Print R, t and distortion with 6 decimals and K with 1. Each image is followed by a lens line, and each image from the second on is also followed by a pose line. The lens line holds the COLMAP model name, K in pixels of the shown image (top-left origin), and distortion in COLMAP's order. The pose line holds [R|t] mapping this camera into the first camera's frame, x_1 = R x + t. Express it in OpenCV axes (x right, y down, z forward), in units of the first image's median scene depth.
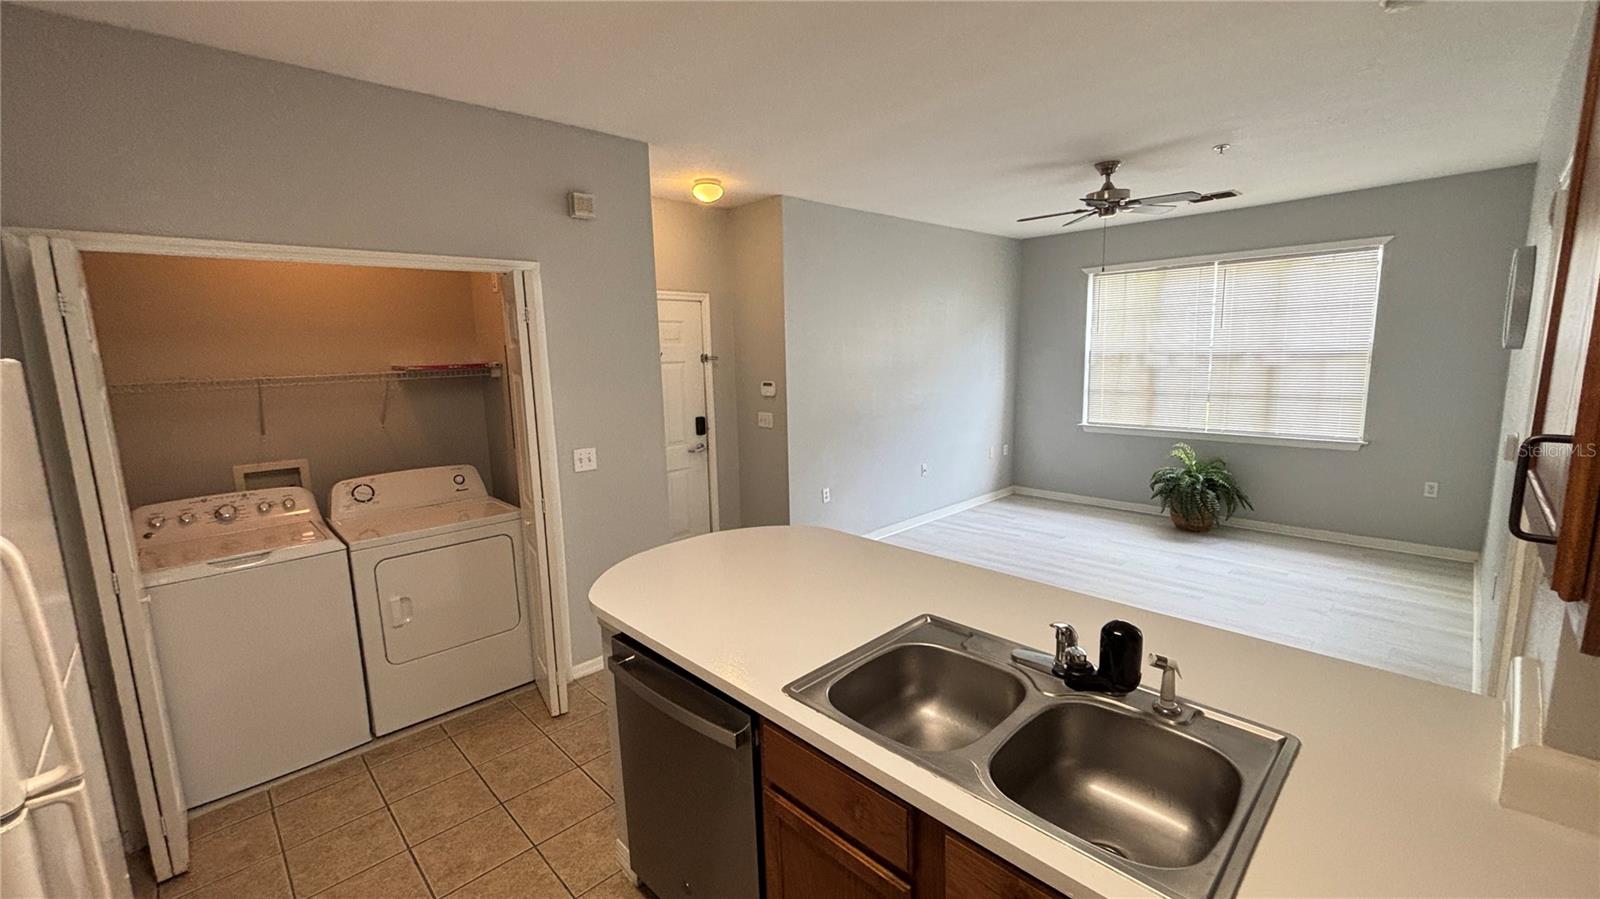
lens RADIAL K [[647.9, 0, 797.0], [0, 647.9, 448.7], [0, 0, 1]] dist [0.001454, 0.000057]
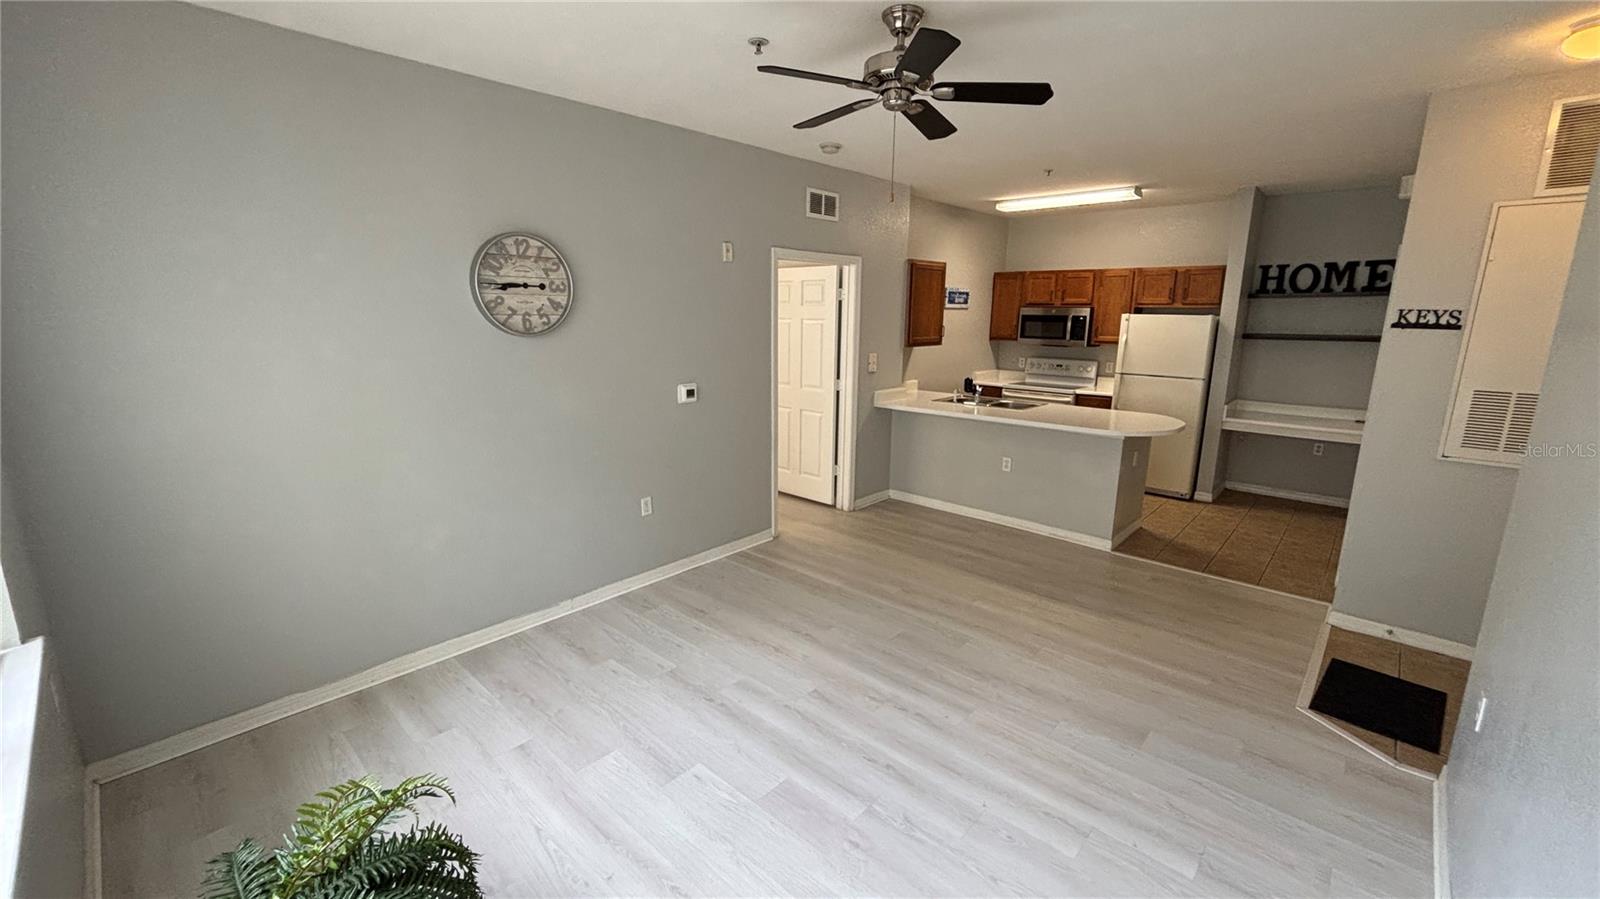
lens RADIAL K [[644.9, 0, 797.3], [0, 644.9, 447.8], [0, 0, 1]] dist [-0.000673, -0.000295]
pose [[-0.998097, 0.031893, -0.052769, 0.491890], [0.010916, 0.933711, 0.357861, -0.227975], [0.060684, 0.356604, -0.932283, 1.331004]]
